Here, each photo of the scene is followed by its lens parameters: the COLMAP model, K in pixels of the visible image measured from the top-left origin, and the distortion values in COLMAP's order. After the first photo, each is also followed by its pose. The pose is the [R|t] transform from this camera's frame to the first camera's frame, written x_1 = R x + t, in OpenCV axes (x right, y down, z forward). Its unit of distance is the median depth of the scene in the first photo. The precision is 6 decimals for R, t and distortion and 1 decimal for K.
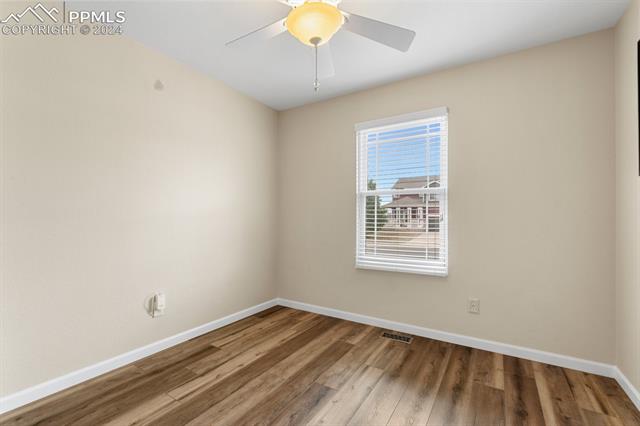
lens RADIAL K [[283.7, 0, 323.3], [0, 283.7, 214.6], [0, 0, 1]] dist [0.019835, -0.000476]
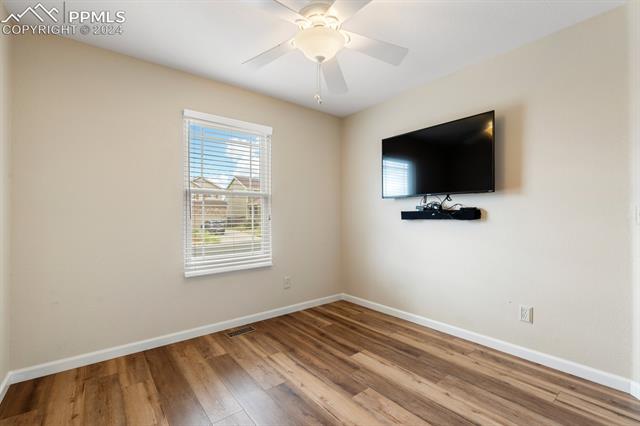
lens RADIAL K [[283.7, 0, 323.4], [0, 283.7, 214.7], [0, 0, 1]] dist [0.019835, -0.000476]
pose [[0.332981, 0.002132, 0.942931, -0.679479], [-0.007964, 0.999968, 0.000551, -0.005503], [-0.942900, -0.007693, 0.332988, 0.389012]]
